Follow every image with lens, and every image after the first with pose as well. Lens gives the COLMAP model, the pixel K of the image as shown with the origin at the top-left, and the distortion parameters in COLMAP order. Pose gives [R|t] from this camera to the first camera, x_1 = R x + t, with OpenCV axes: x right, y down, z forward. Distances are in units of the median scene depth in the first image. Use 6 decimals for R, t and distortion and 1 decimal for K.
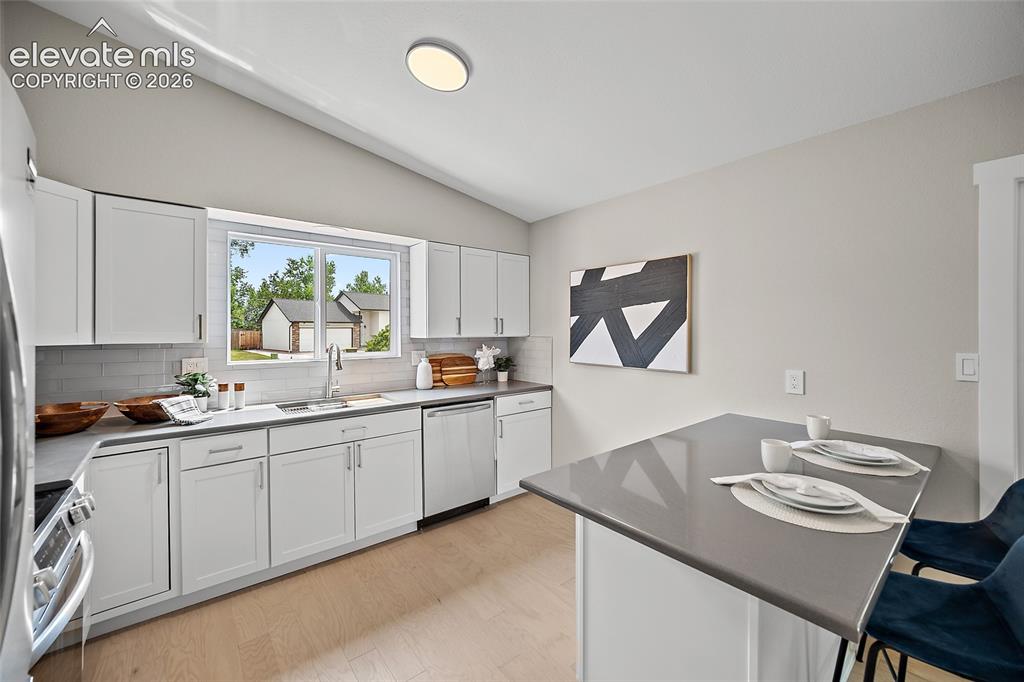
lens RADIAL K [[404.2, 0, 513.4], [0, 404.2, 329.5], [0, 0, 1]] dist [-0.001814, -0.000405]
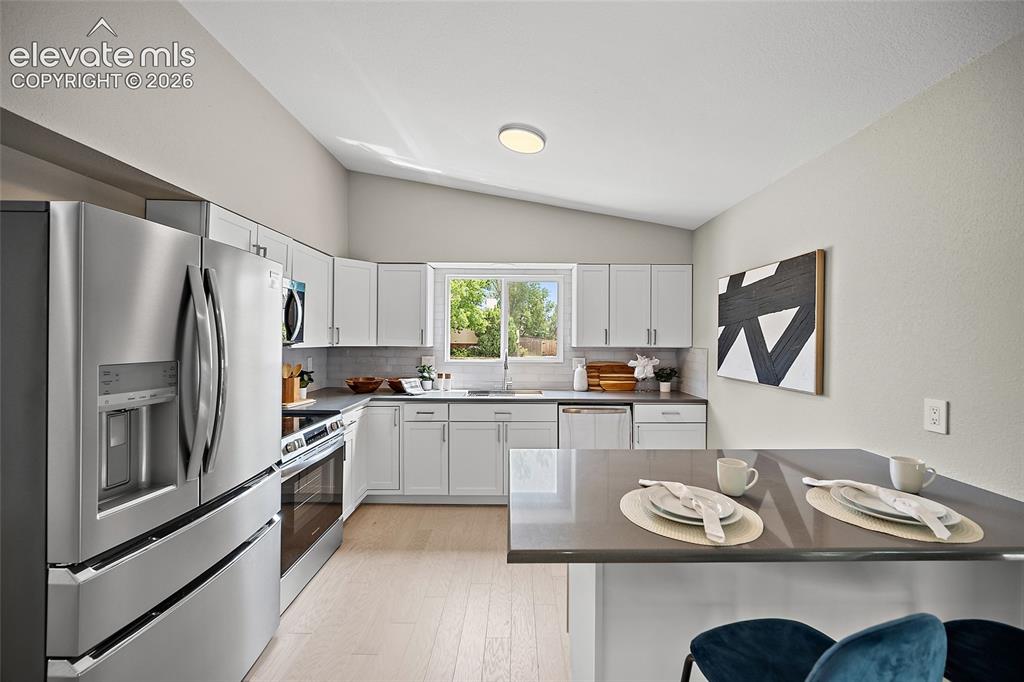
lens RADIAL K [[403.1, 0, 512.5], [0, 403.1, 336.5], [0, 0, 1]] dist [0.001602, -0.007970]
pose [[0.774462, 0.002371, -0.632616, 0.412623], [-0.006980, 0.999964, -0.004797, -0.001998], [0.632582, 0.008131, 0.774451, -0.022201]]
